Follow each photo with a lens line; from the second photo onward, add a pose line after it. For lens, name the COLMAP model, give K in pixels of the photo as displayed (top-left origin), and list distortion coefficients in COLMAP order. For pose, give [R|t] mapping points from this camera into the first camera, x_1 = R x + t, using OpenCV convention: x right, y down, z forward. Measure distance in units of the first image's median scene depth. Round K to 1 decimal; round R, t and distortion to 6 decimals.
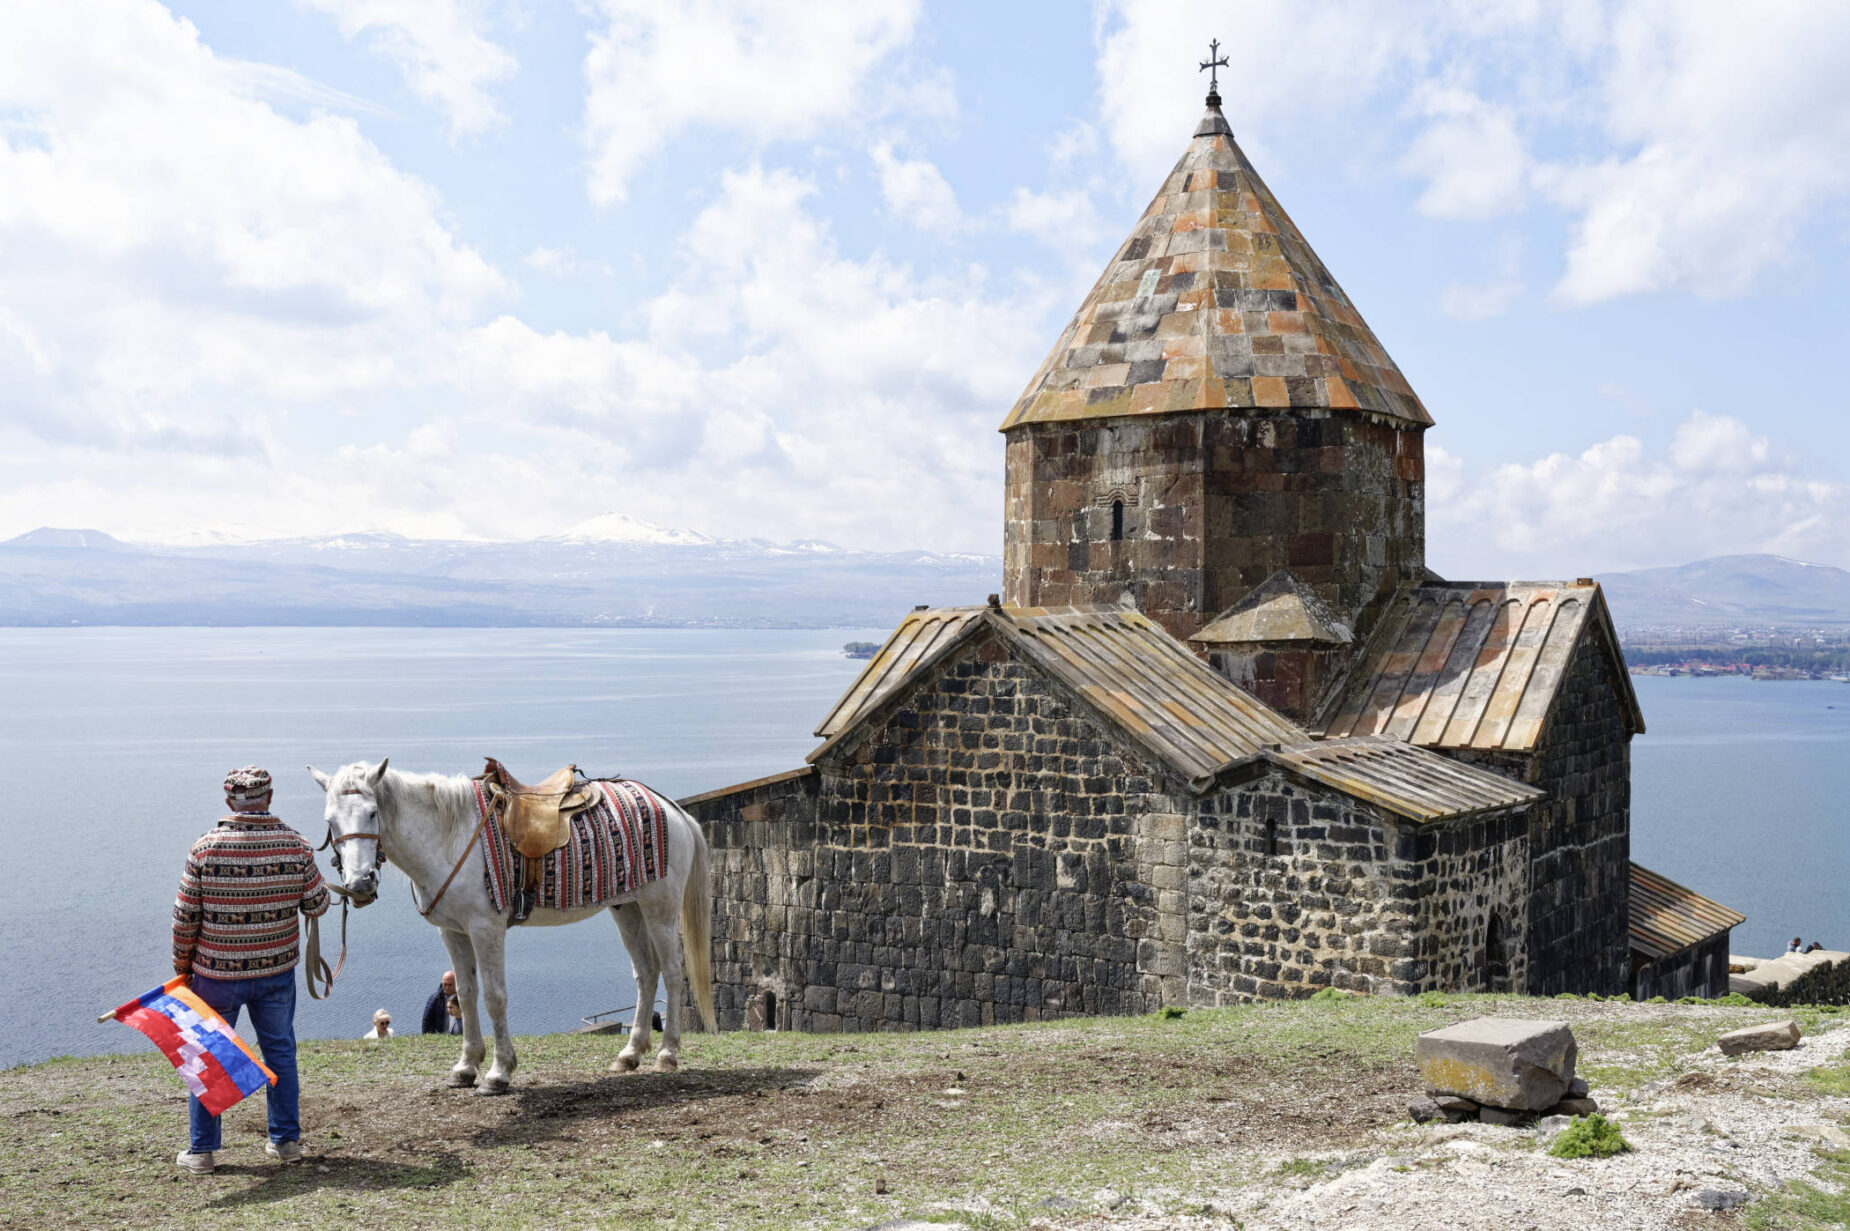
lens RADIAL K [[1986.4, 0, 887.2], [0, 1986.4, 553.6], [0, 0, 1]] dist [0.010376, 0.000000]
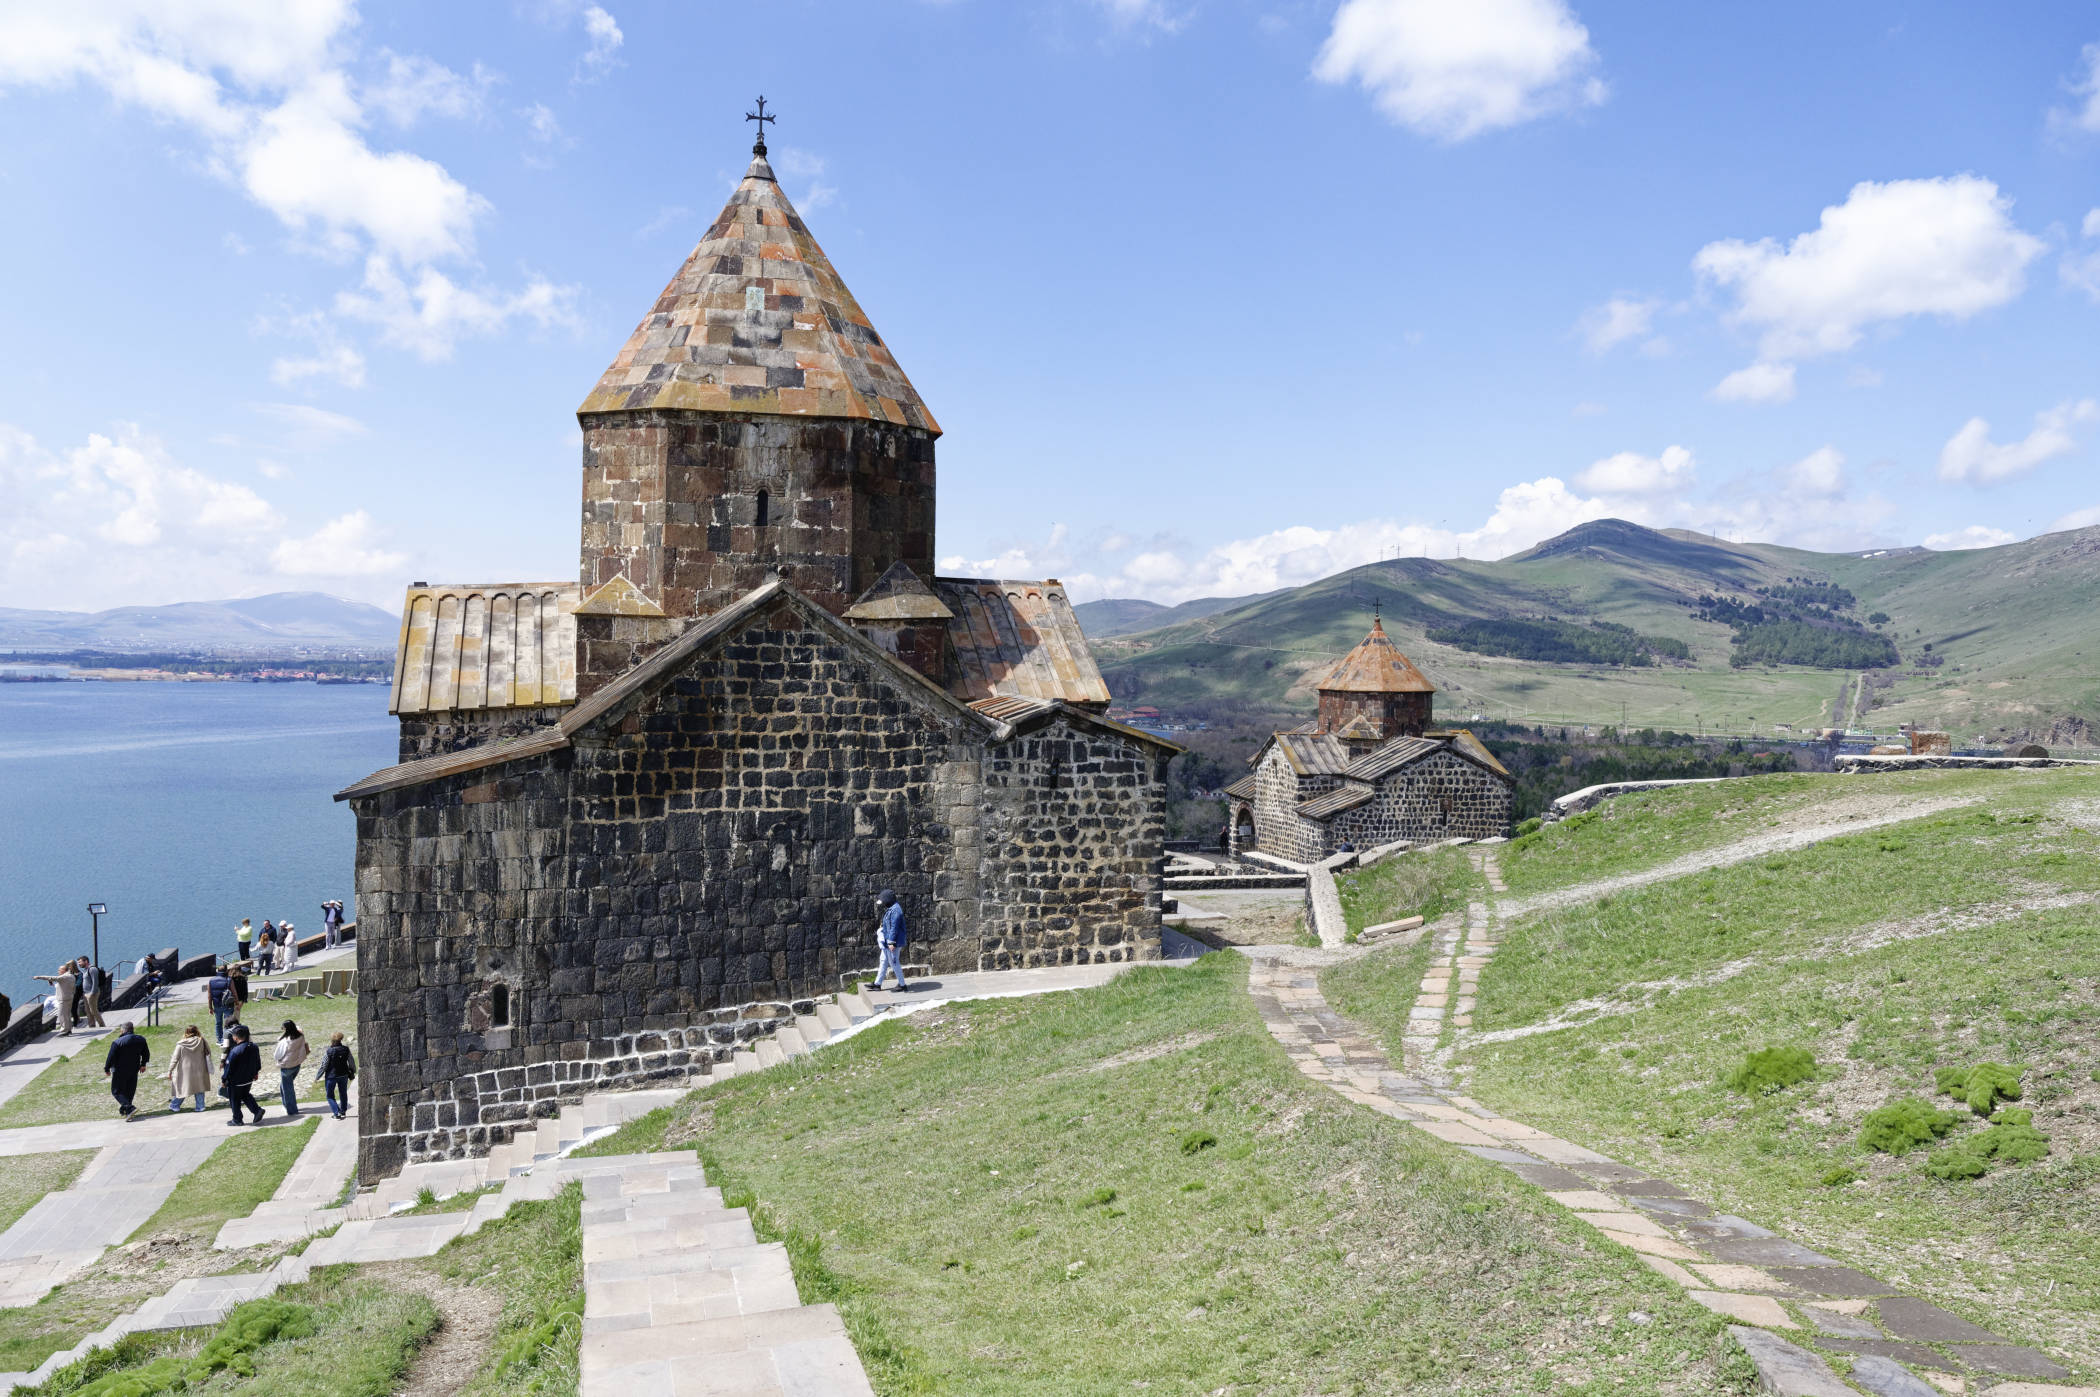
lens RADIAL K [[1388.9, 0, 1052.5], [0, 1388.9, 665.1], [0, 0, 1]] dist [-0.004197, 0.003003]
pose [[0.611819, -0.000821, 0.790997, -0.415718], [-0.038789, 0.998765, 0.031040, 0.042209], [-0.790046, -0.049673, 0.611032, 0.413581]]
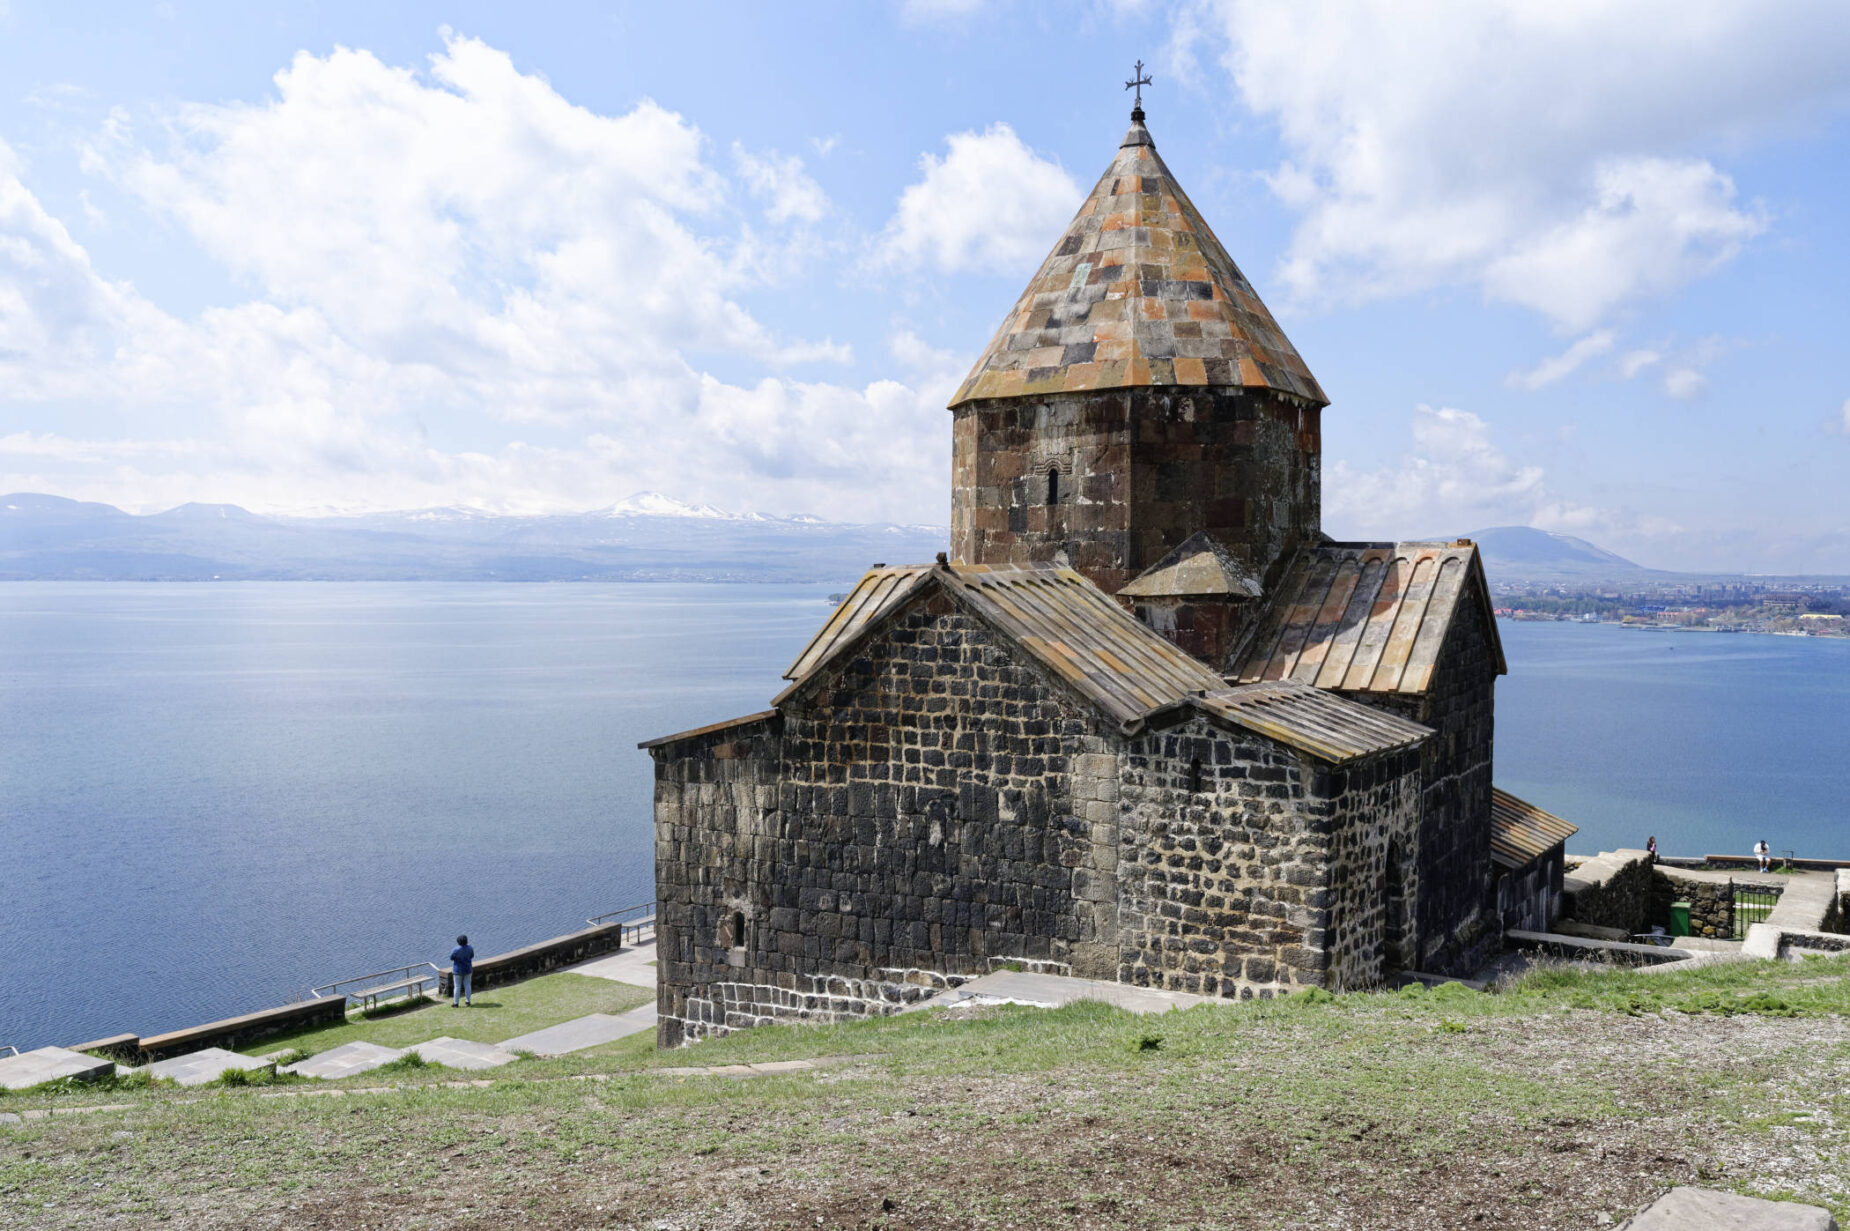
lens RADIAL K [[1528.0, 0, 952.8], [0, 1528.0, 571.4], [0, 0, 1]] dist [0.001132, 0.001113]
pose [[0.998263, 0.000320, 0.058908, 0.009597], [-0.002102, 0.999541, 0.030206, 0.005110], [-0.058871, -0.030277, 0.997806, 0.152367]]
